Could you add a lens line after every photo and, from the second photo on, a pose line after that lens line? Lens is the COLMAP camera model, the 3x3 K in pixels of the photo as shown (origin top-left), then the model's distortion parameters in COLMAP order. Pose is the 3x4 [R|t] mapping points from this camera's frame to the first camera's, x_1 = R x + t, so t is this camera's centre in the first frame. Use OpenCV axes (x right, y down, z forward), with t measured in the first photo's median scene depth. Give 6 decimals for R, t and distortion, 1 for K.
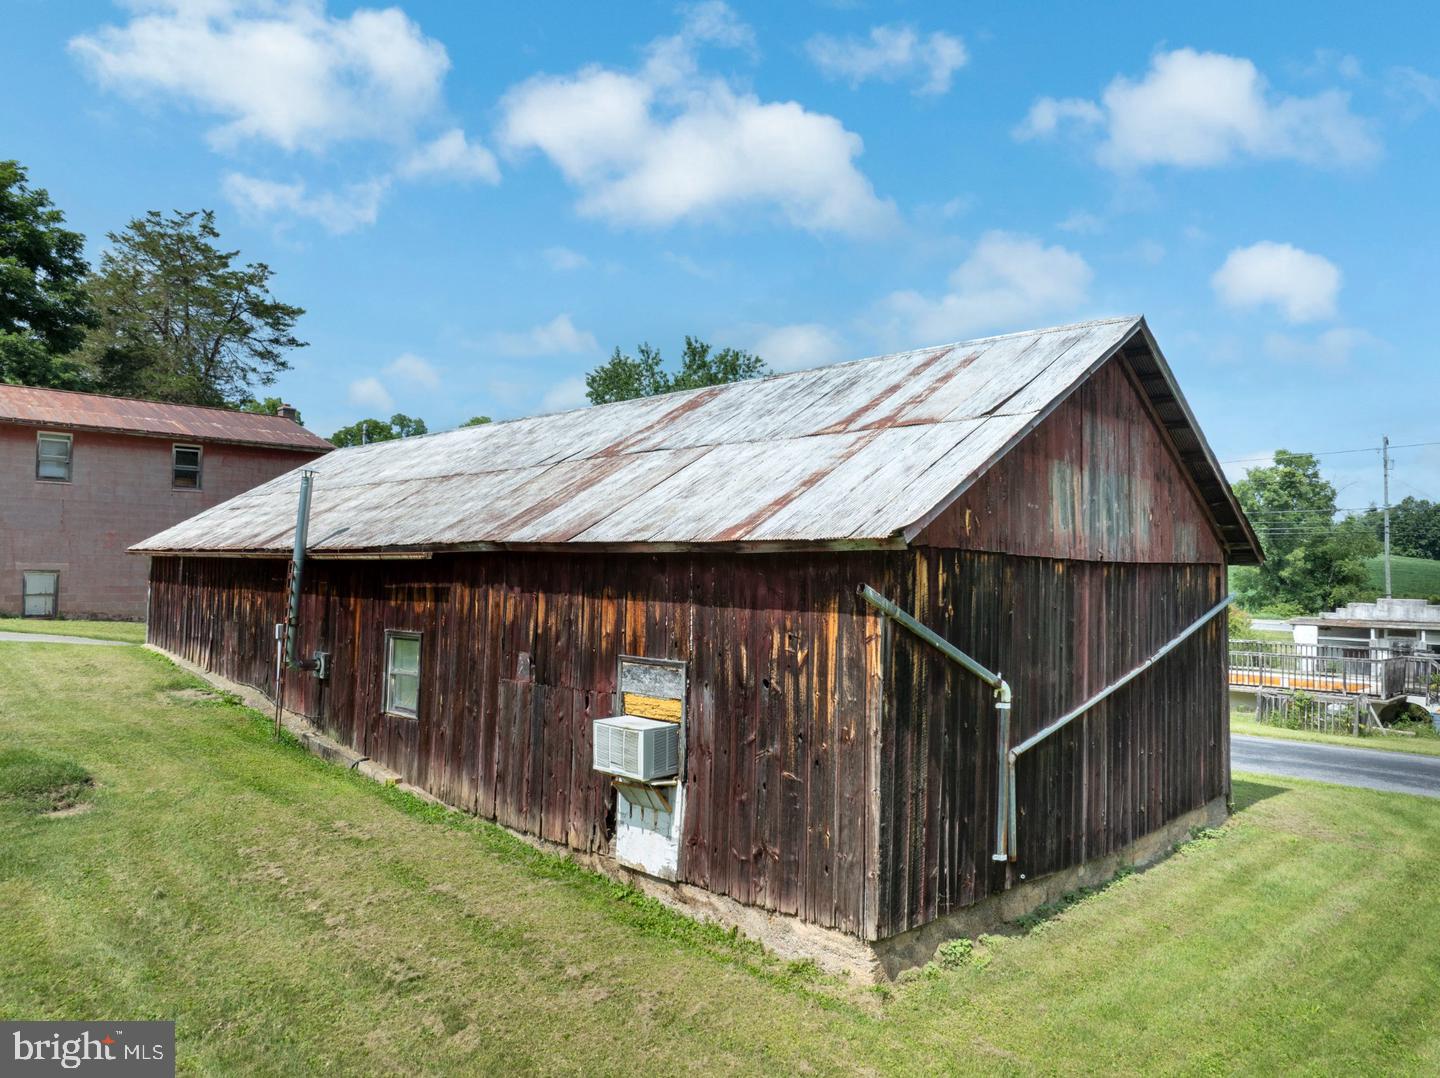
lens RADIAL K [[1014.4, 0, 716.3], [0, 1014.4, 537.9], [0, 0, 1]] dist [-0.050874, 0.017757]
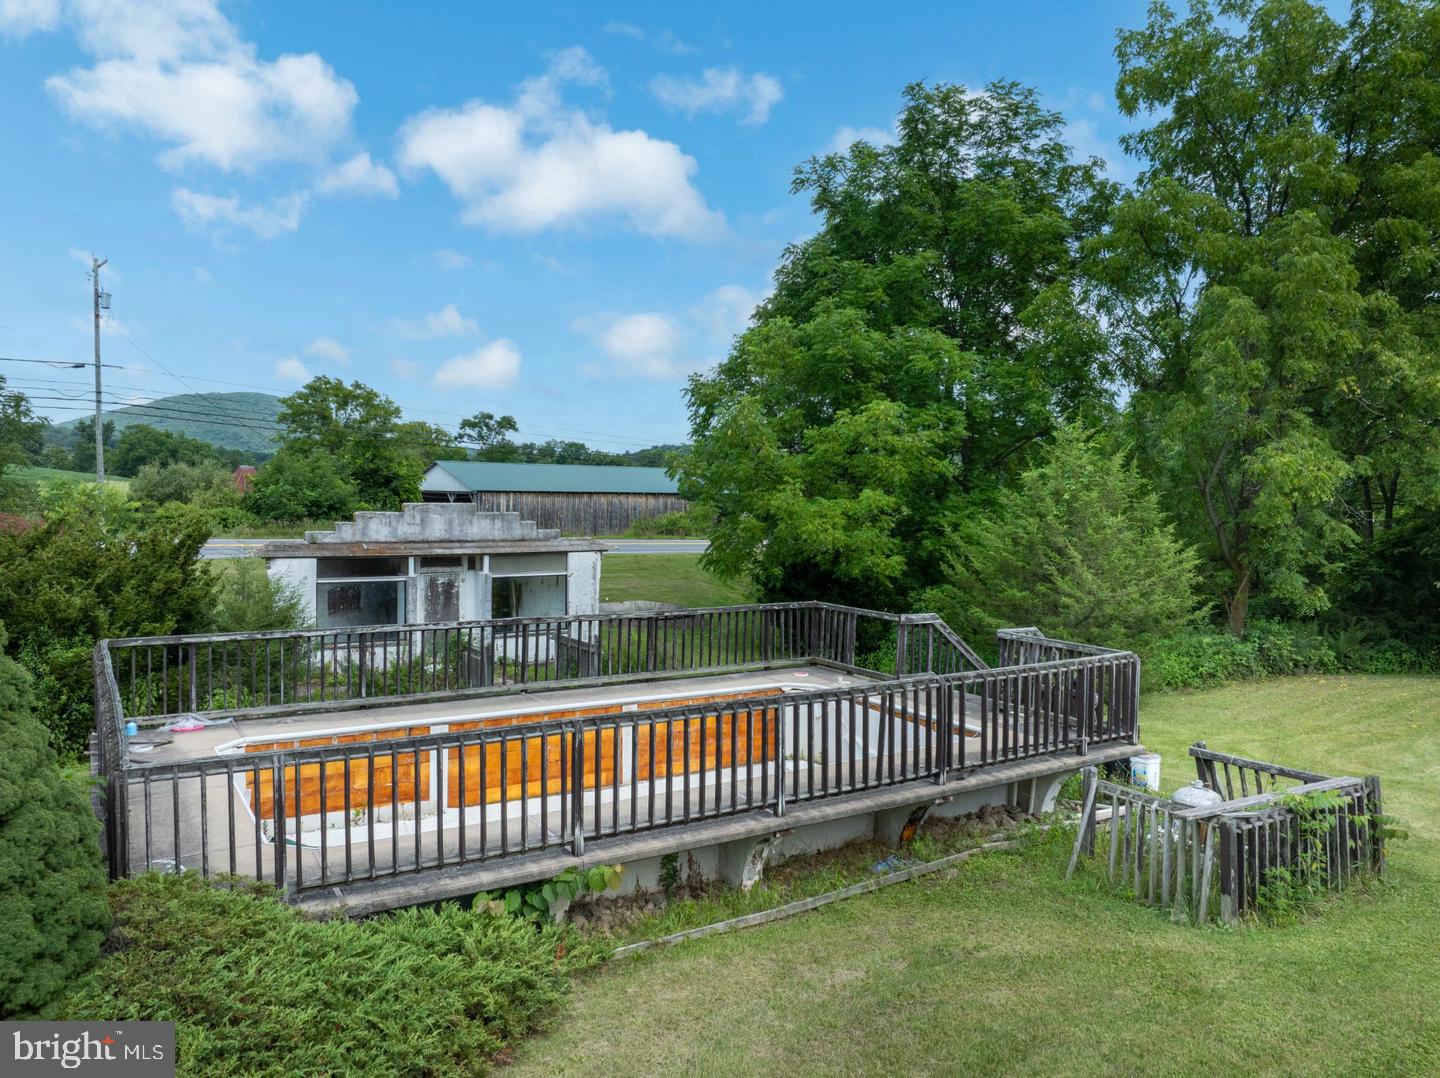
lens RADIAL K [[1014.4, 0, 721.2], [0, 1014.4, 534.1], [0, 0, 1]] dist [-0.050874, 0.017757]
pose [[0.166165, -0.043035, 0.985158, 0.133521], [-0.046949, 0.997569, 0.051496, 0.040520], [-0.984980, -0.054809, 0.163741, 0.715180]]
